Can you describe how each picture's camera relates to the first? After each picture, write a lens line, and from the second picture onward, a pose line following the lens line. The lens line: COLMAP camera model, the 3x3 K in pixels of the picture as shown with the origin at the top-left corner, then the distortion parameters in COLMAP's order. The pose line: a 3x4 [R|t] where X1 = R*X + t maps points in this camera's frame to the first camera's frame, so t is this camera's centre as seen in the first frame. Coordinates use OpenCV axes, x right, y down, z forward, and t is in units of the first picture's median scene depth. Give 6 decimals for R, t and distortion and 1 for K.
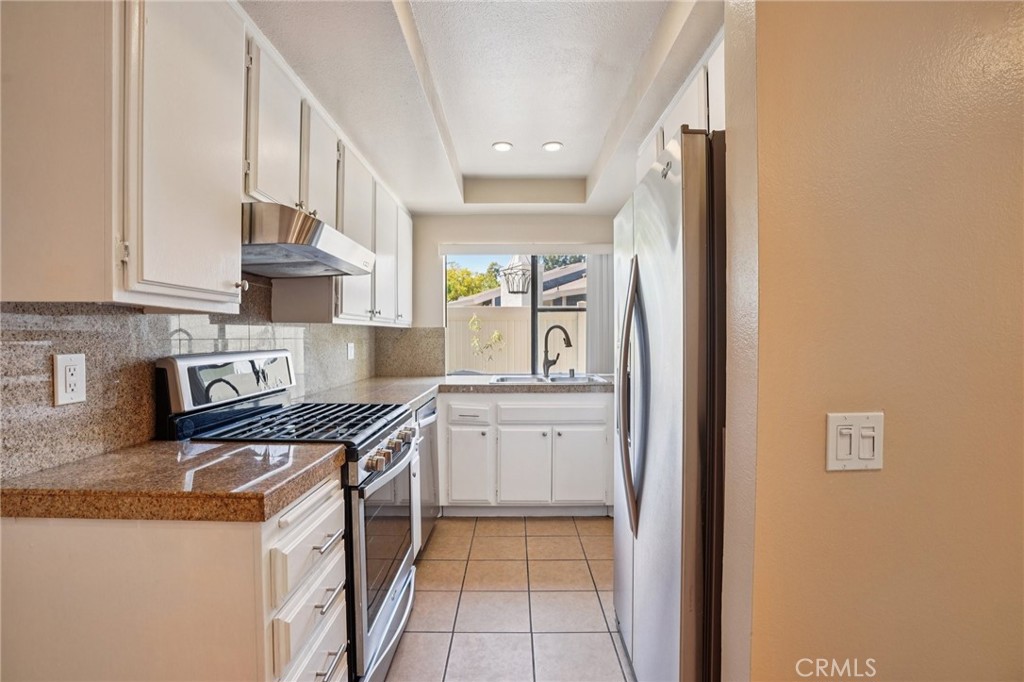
lens RADIAL K [[475.8, 0, 512.0], [0, 475.8, 334.9], [0, 0, 1]] dist [-0.071265, 0.027889]
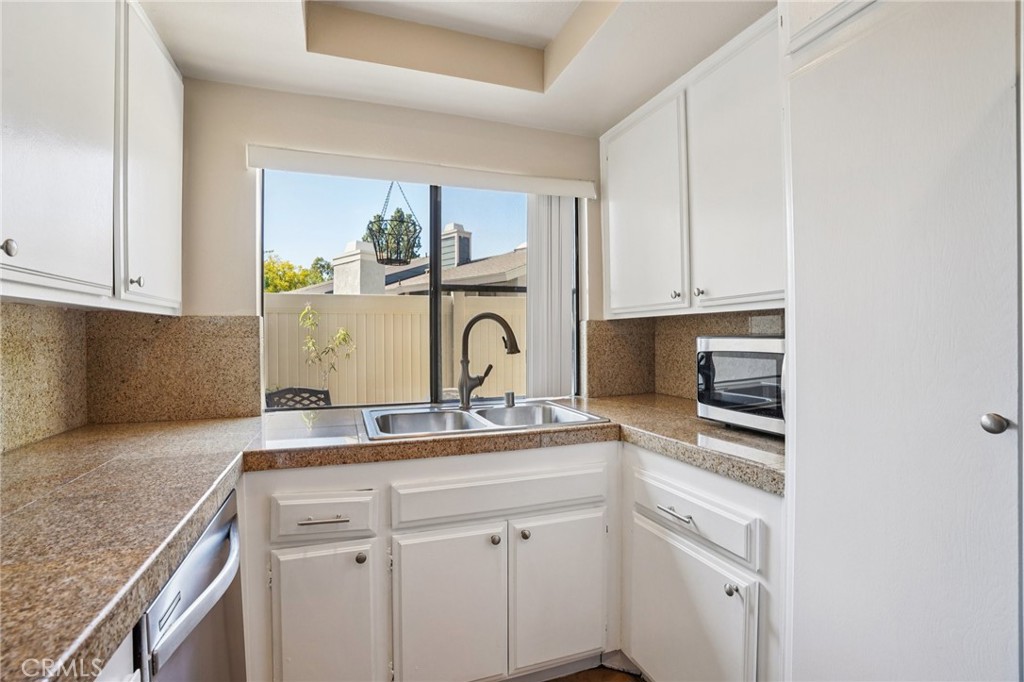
lens RADIAL K [[475.8, 0, 512.0], [0, 475.8, 334.9], [0, 0, 1]] dist [-0.071265, 0.027889]
pose [[0.938778, -0.002332, 0.344514, -0.067679], [0.002779, 0.999996, -0.000803, 0.004979], [-0.344511, 0.001711, 0.938781, 0.493209]]
